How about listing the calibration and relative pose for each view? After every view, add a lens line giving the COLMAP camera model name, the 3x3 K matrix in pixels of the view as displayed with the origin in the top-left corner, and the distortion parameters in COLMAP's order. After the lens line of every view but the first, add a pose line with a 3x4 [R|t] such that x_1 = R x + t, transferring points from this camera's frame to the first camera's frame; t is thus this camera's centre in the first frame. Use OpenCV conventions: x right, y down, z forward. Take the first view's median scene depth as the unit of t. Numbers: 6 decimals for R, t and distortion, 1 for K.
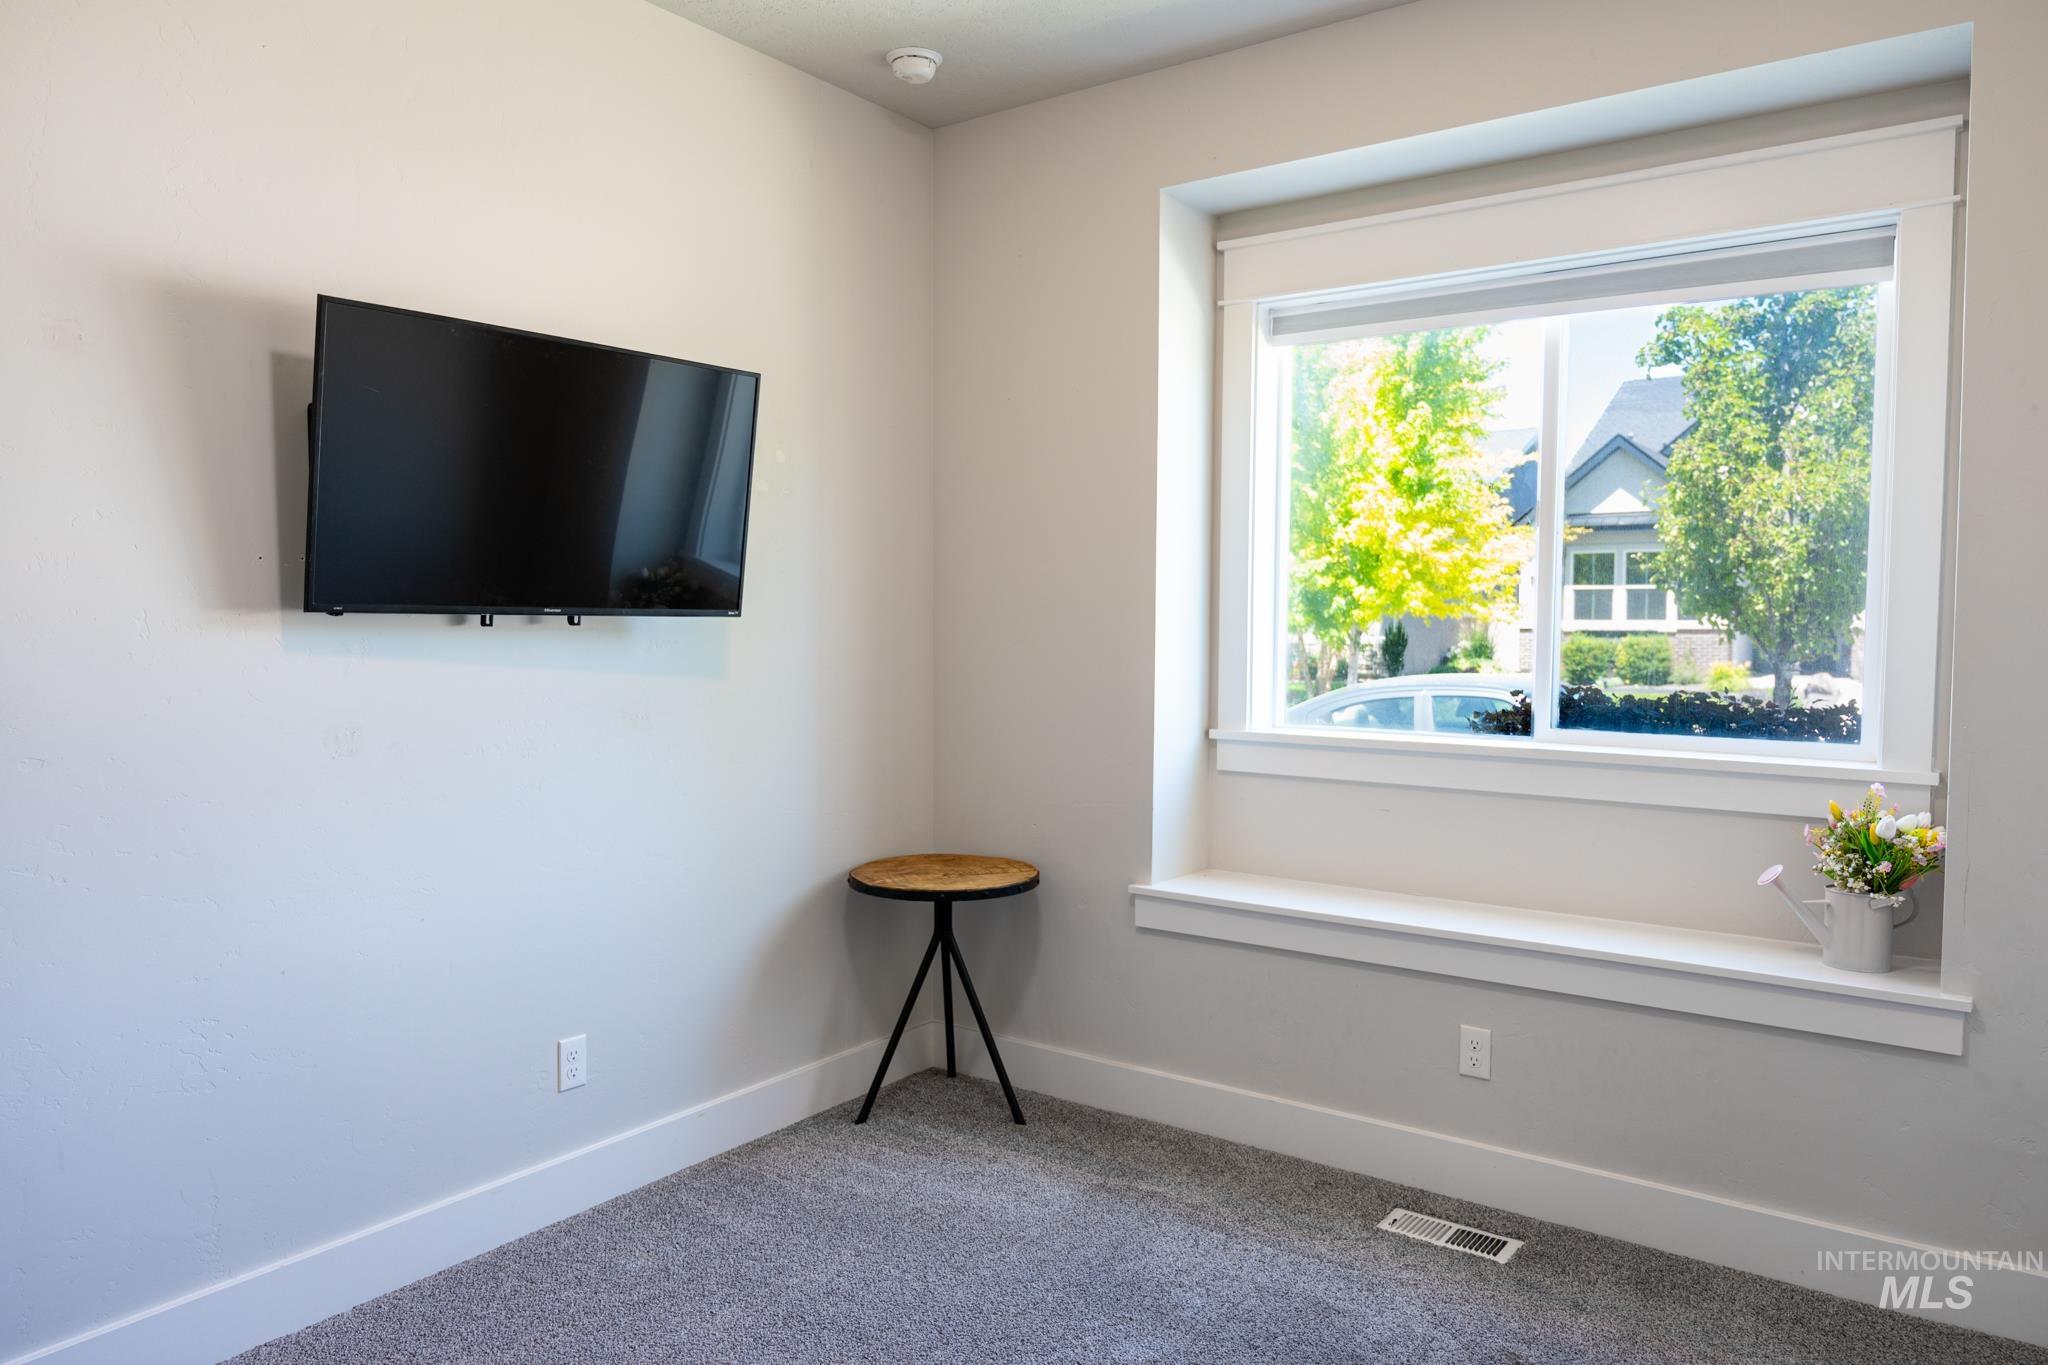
lens RADIAL K [[1359.0, 0, 1028.8], [0, 1359.0, 672.1], [0, 0, 1]] dist [-0.008511, 0.007021]
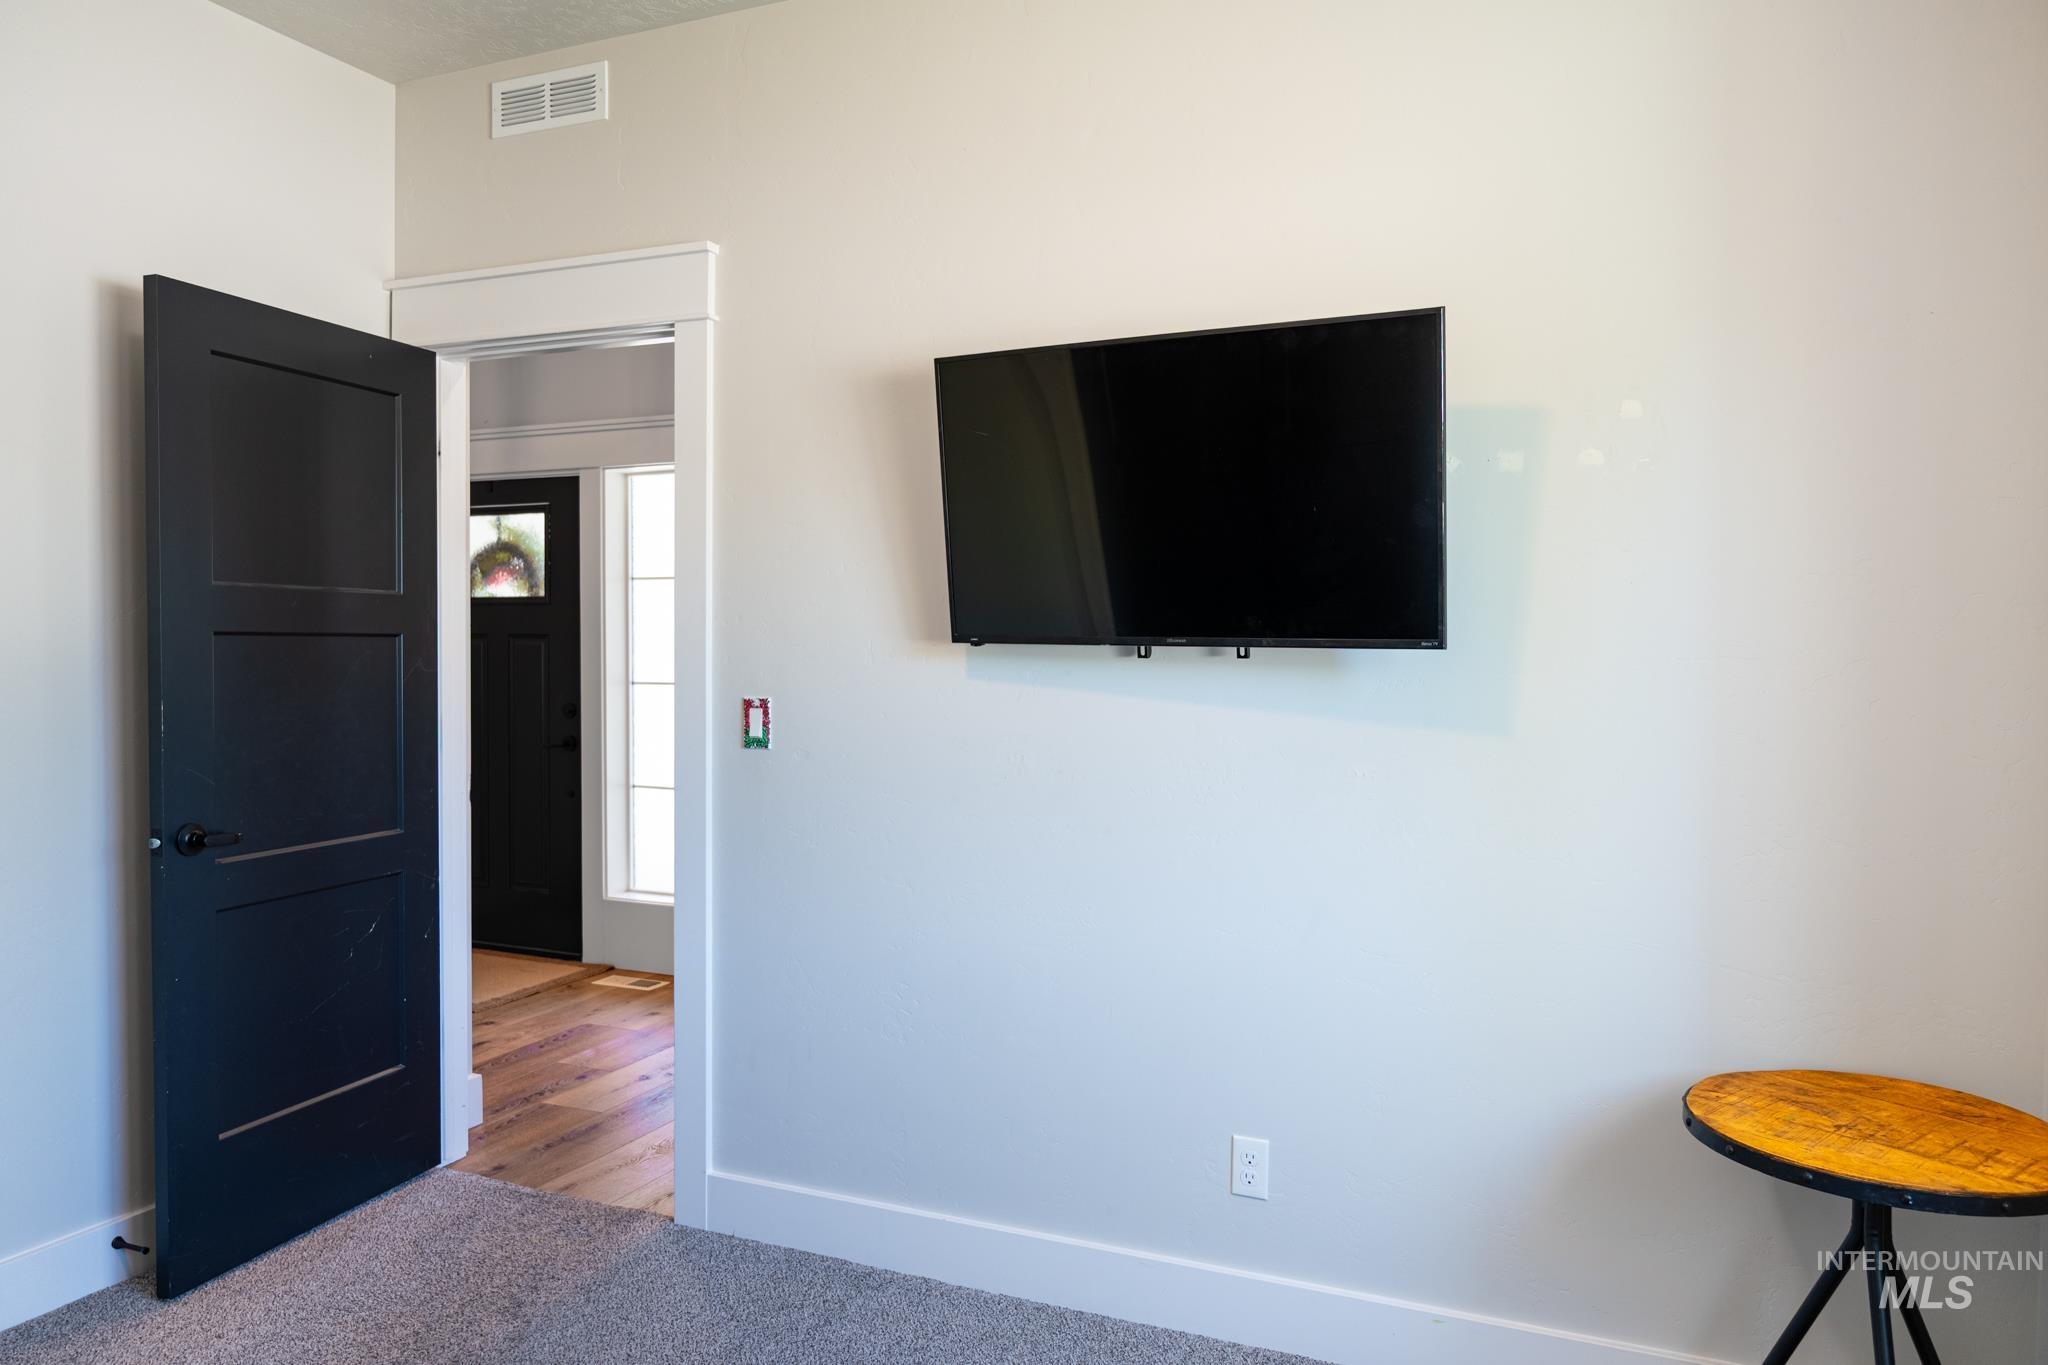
lens RADIAL K [[1359.0, 0, 1025.0], [0, 1359.0, 677.9], [0, 0, 1]] dist [-0.008511, 0.007021]
pose [[0.218467, 0.019154, -0.975656, 0.477891], [-0.047147, 0.998847, 0.009053, -0.023222], [0.974705, 0.044022, 0.219119, 0.676999]]
